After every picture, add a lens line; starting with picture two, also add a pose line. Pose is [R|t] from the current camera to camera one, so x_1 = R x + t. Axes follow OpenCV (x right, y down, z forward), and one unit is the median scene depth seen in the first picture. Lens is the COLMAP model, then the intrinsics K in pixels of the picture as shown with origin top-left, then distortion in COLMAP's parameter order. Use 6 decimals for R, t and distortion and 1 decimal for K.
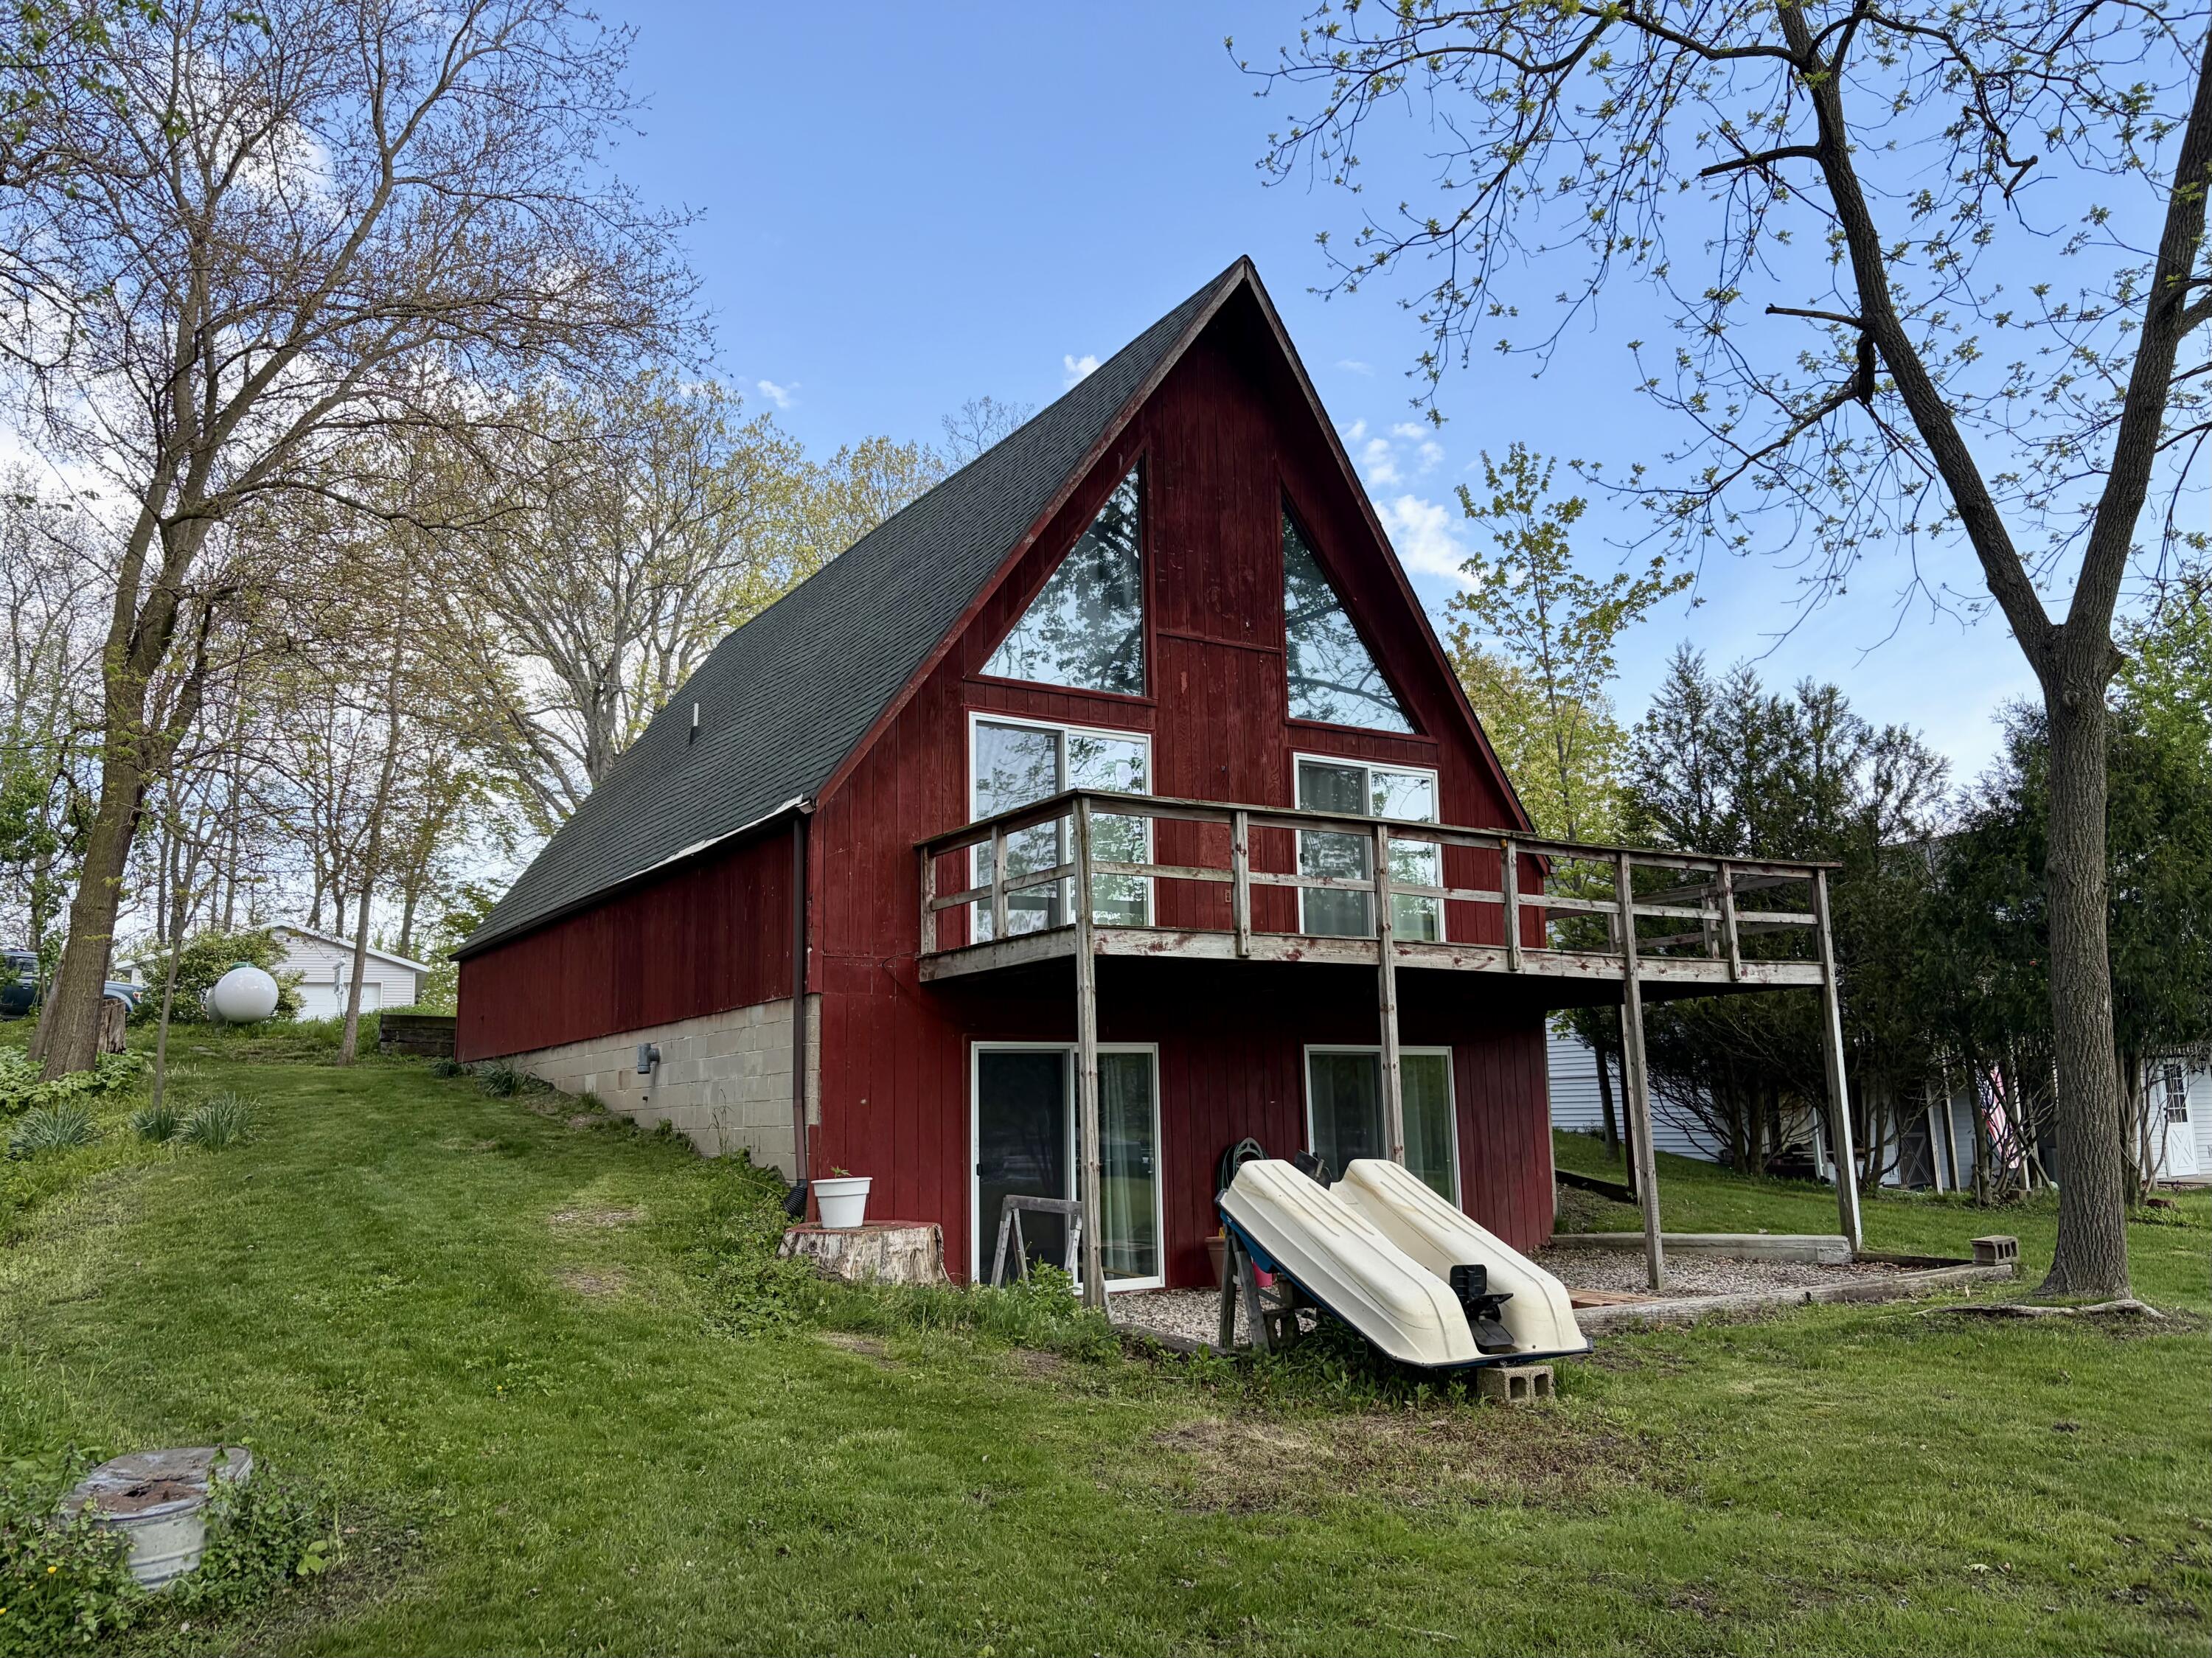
lens RADIAL K [[1663.5, 0, 1106.0], [0, 1663.5, 829.0], [0, 0, 1]] dist [0.005224, -0.001426]
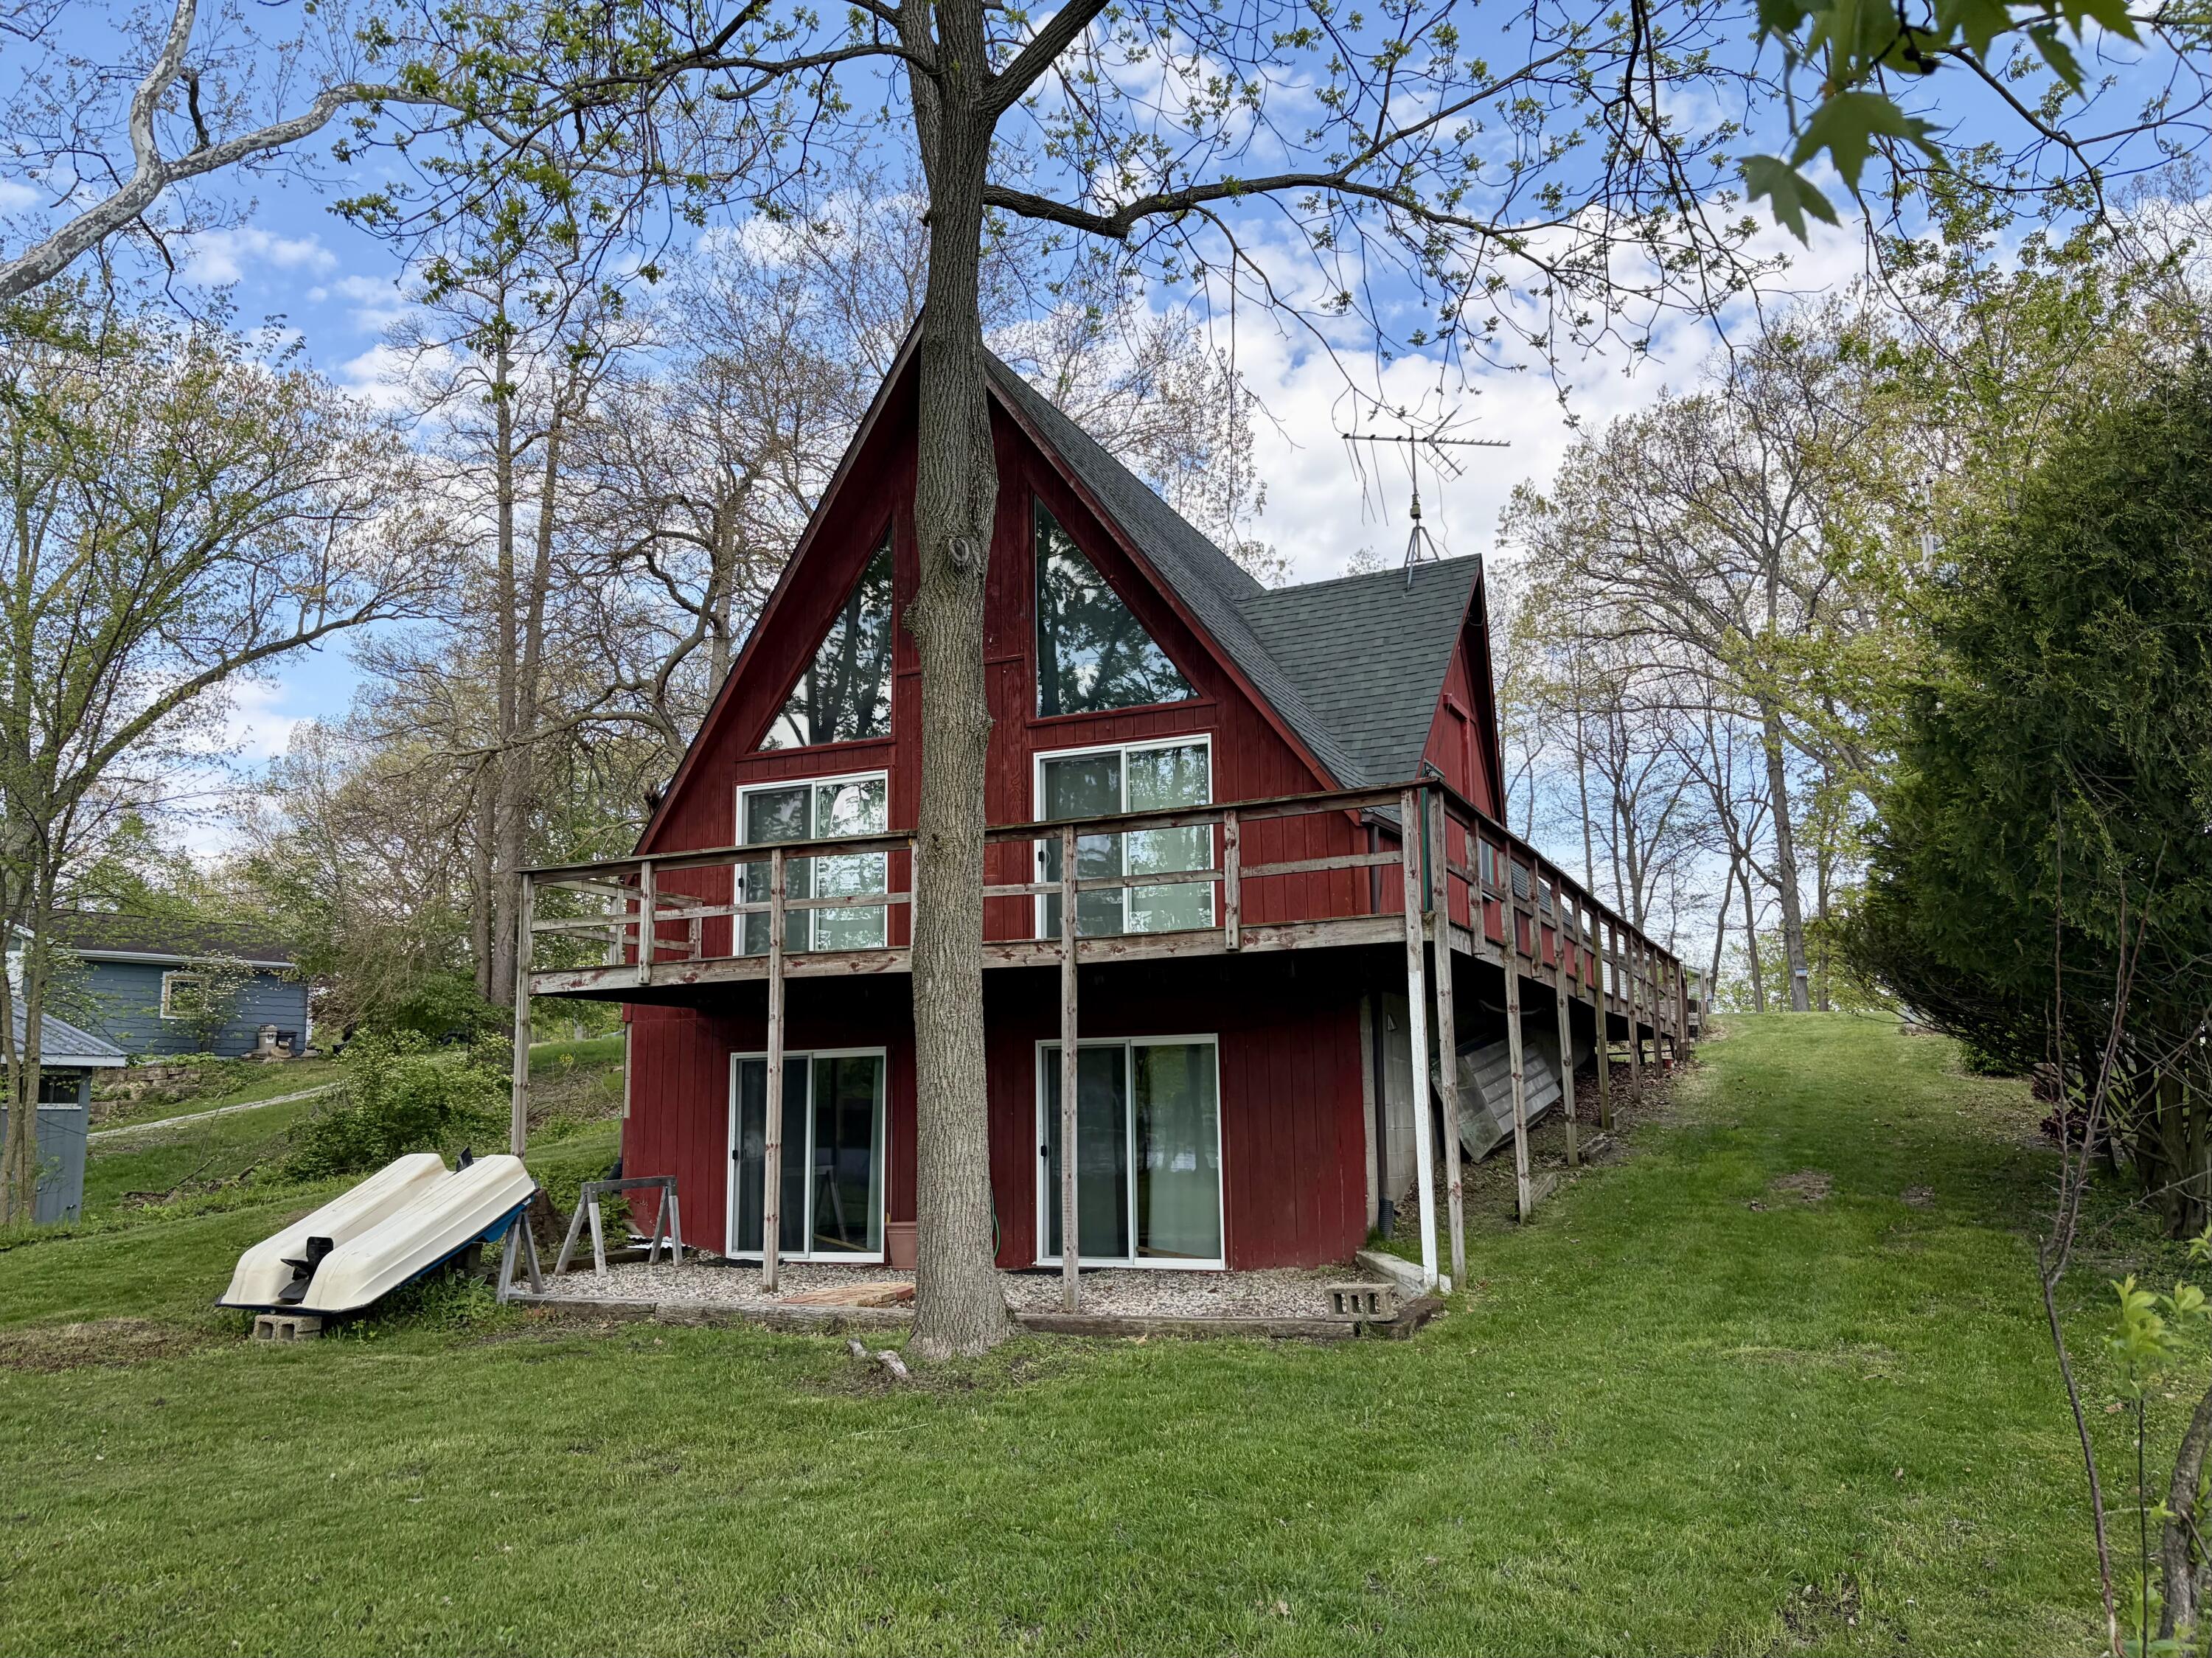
lens RADIAL K [[1652.2, 0, 1093.0], [0, 1652.2, 846.5], [0, 0, 1]] dist [0.021977, -0.005660]
pose [[0.550600, -0.126597, -0.825114, 1.083551], [0.150823, 0.987253, -0.050830, 0.075711], [0.821031, -0.096460, 0.562675, 0.515528]]
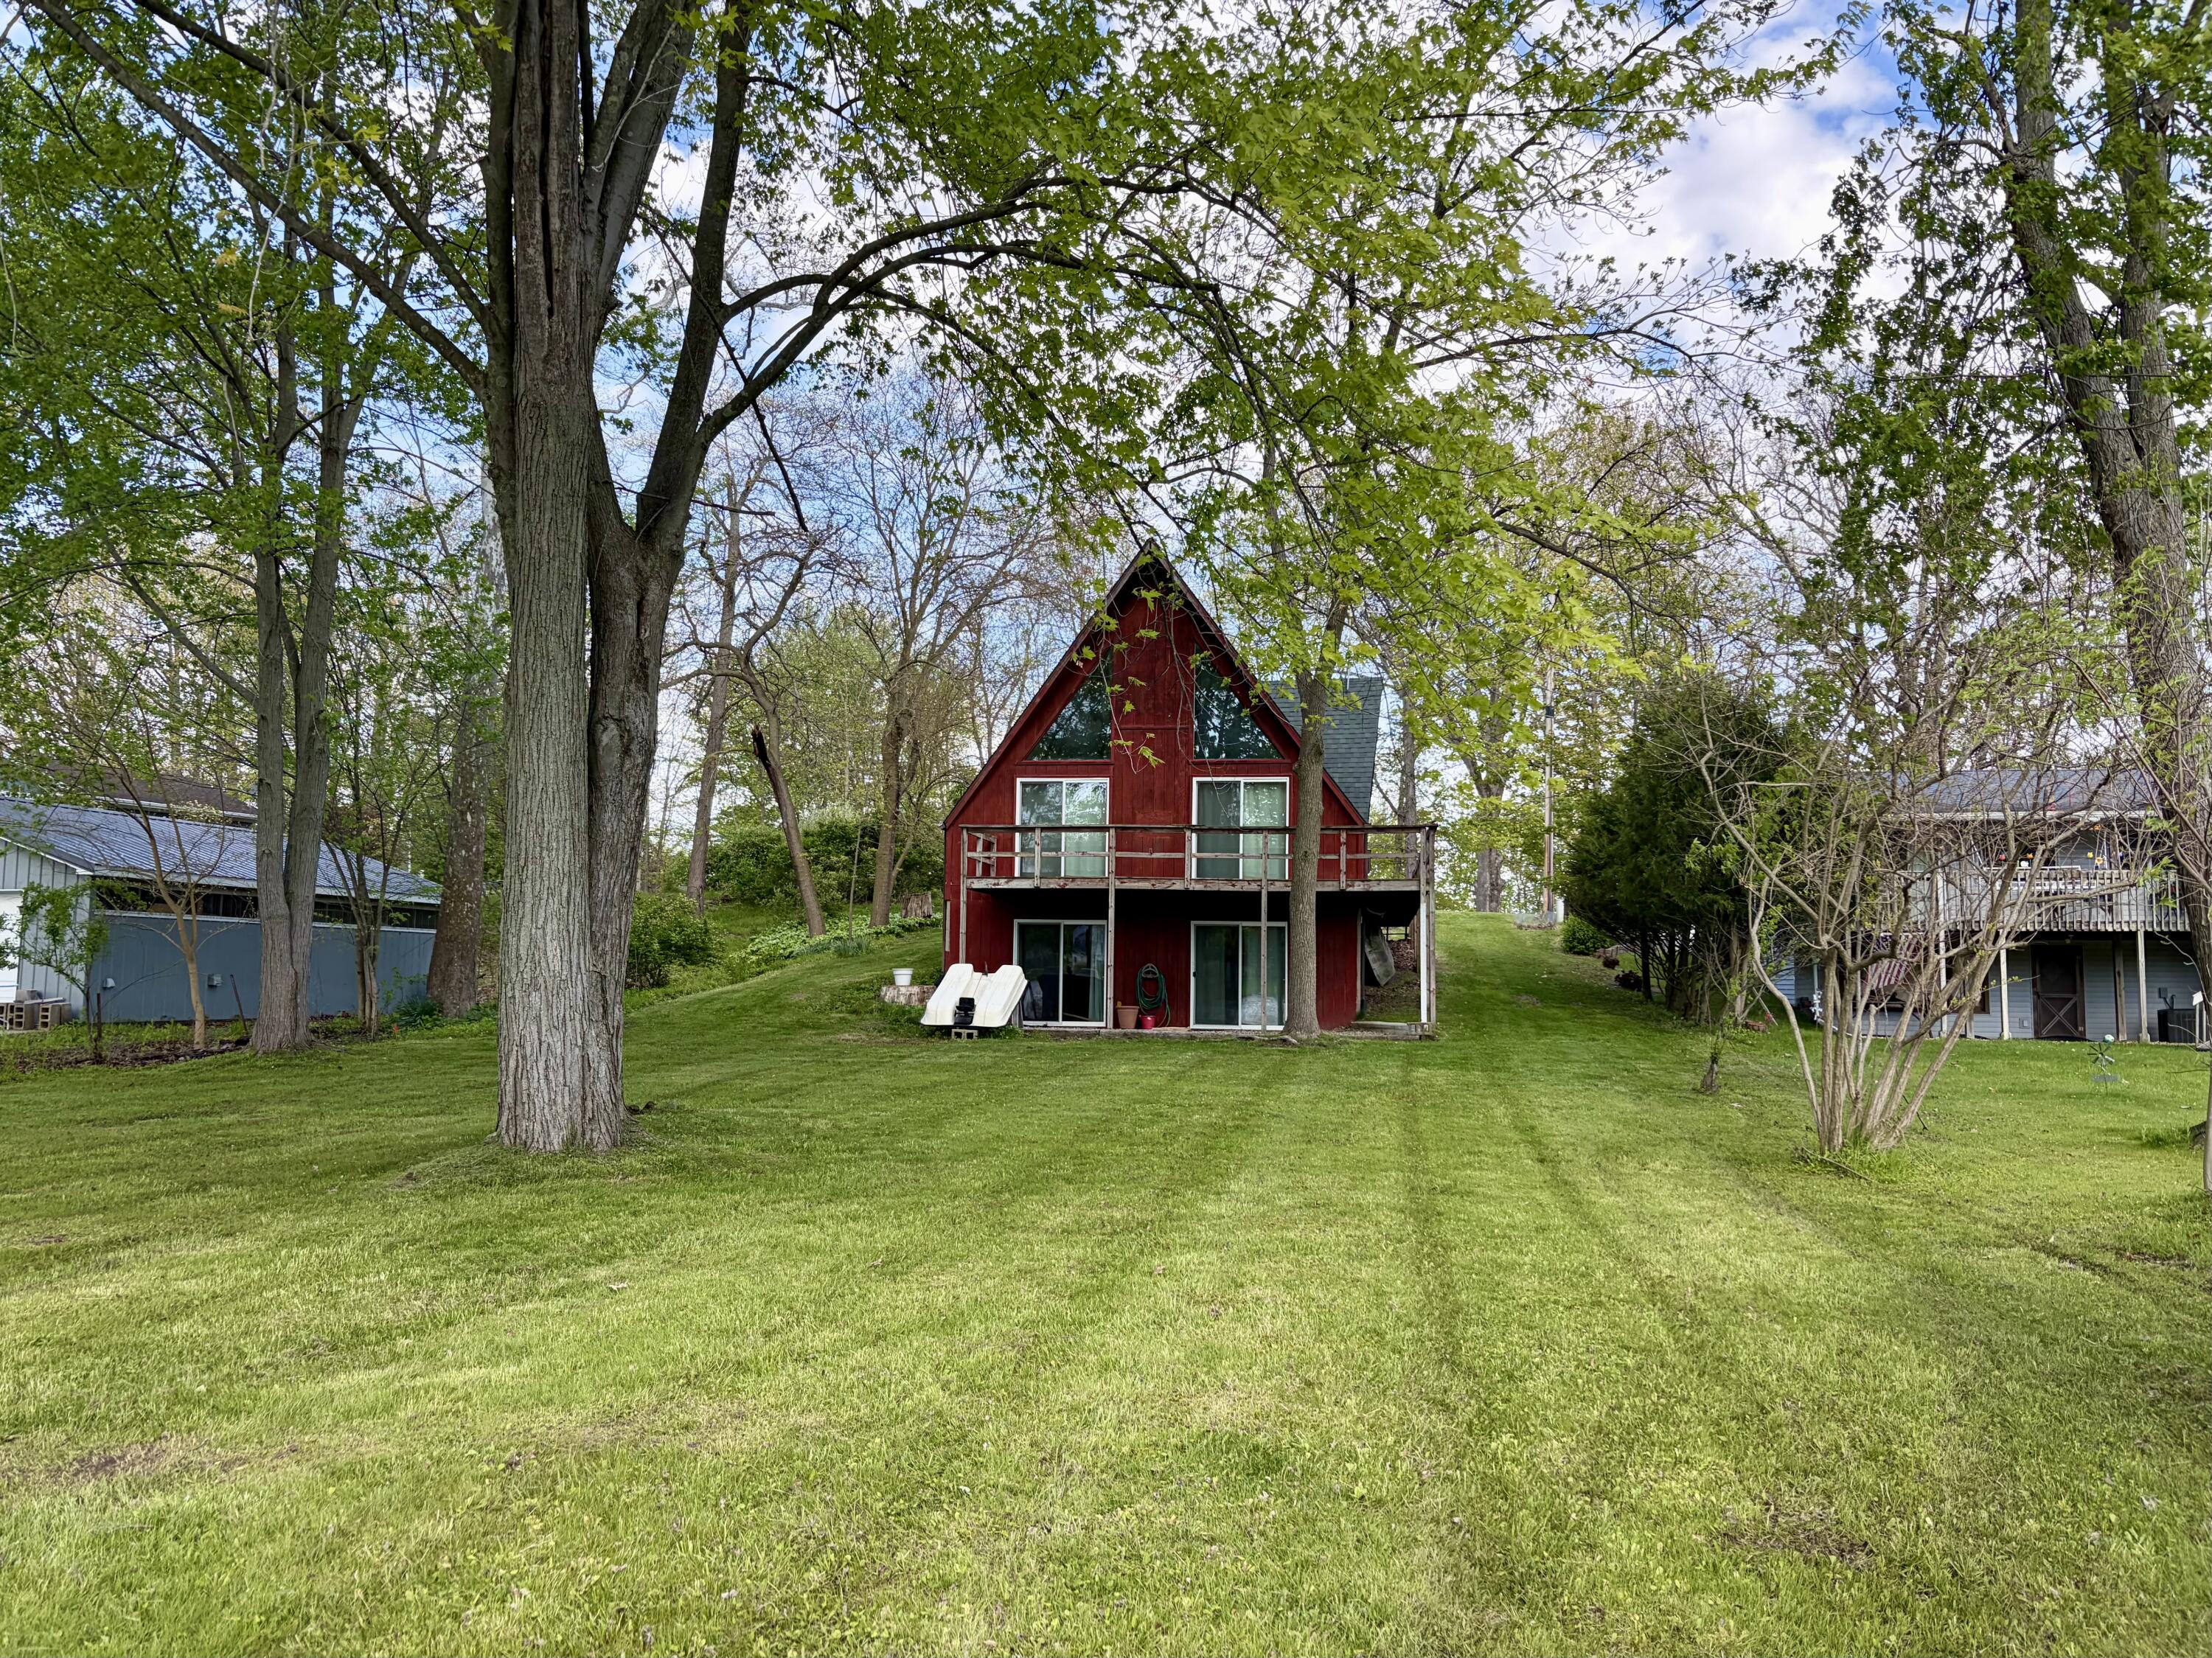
lens RADIAL K [[1652.2, 0, 1093.0], [0, 1652.2, 846.5], [0, 0, 1]] dist [0.021977, -0.005660]
pose [[0.754027, -0.023512, -0.656423, 1.521143], [0.086016, 0.994288, 0.063191, -0.114157], [0.651187, -0.104111, 0.751742, -0.687391]]
